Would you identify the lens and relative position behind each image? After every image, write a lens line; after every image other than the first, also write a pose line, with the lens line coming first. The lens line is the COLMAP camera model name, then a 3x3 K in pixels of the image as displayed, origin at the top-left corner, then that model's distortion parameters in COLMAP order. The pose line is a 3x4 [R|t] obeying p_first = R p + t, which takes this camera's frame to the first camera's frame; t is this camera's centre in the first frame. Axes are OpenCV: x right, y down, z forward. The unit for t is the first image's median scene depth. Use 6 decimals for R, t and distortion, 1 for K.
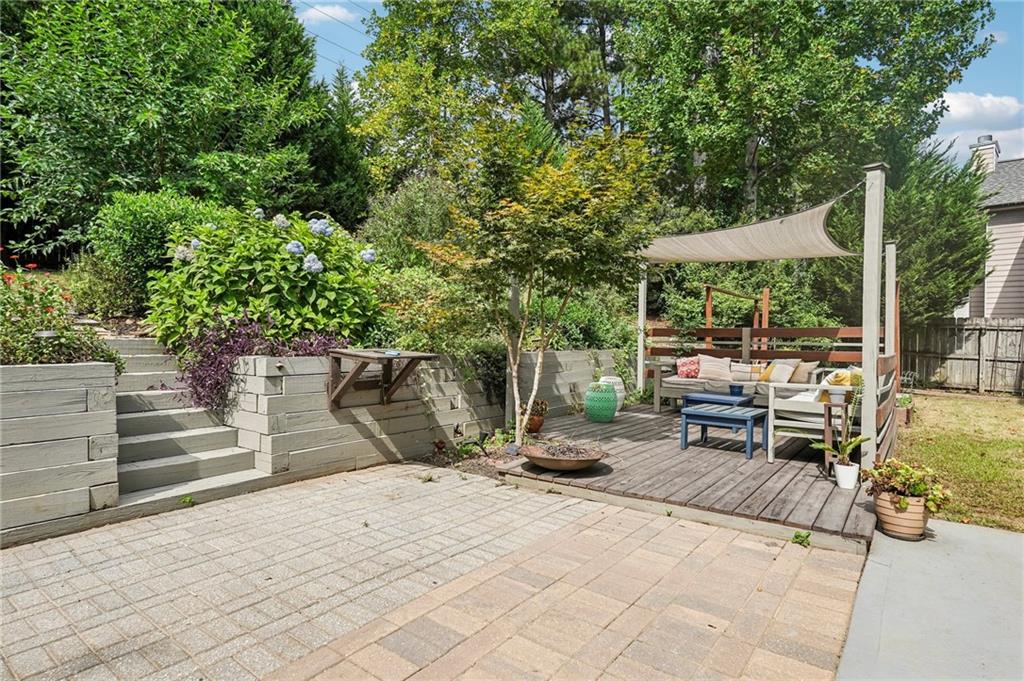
lens RADIAL K [[540.1, 0, 509.7], [0, 540.1, 338.8], [0, 0, 1]] dist [-0.003387, 0.002568]
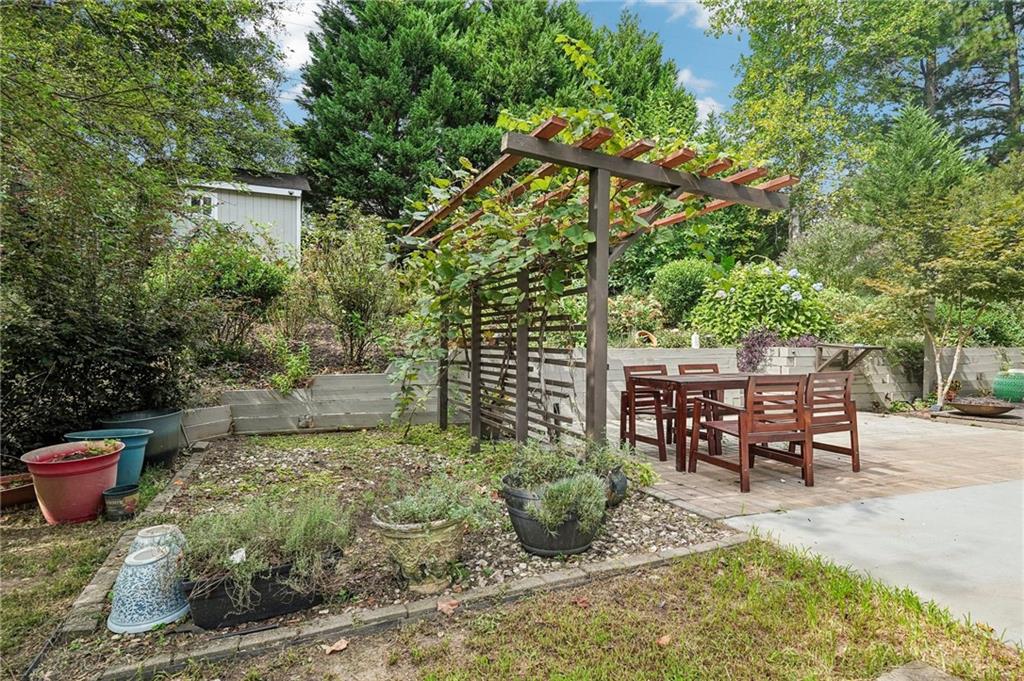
lens RADIAL K [[540.1, 0, 511.2], [0, 540.1, 351.2], [0, 0, 1]] dist [-0.003387, 0.002568]
pose [[0.842944, 0.003526, -0.537990, -0.196087], [0.003550, 0.999920, 0.012116, 0.017193], [0.537990, -0.012123, 0.842864, -1.006413]]
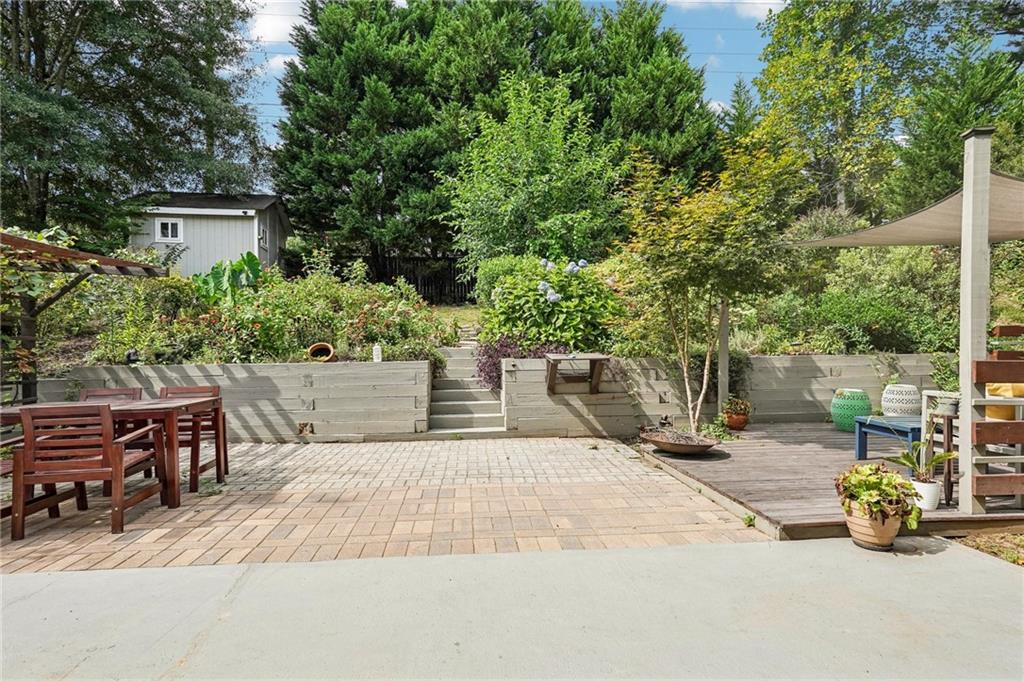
lens RADIAL K [[540.1, 0, 510.8], [0, 540.1, 345.4], [0, 0, 1]] dist [-0.003387, 0.002568]
pose [[0.674211, -0.015131, -0.738384, 0.633558], [0.016536, 0.999849, -0.005391, 0.002047], [0.738354, -0.008575, 0.674359, -0.076929]]
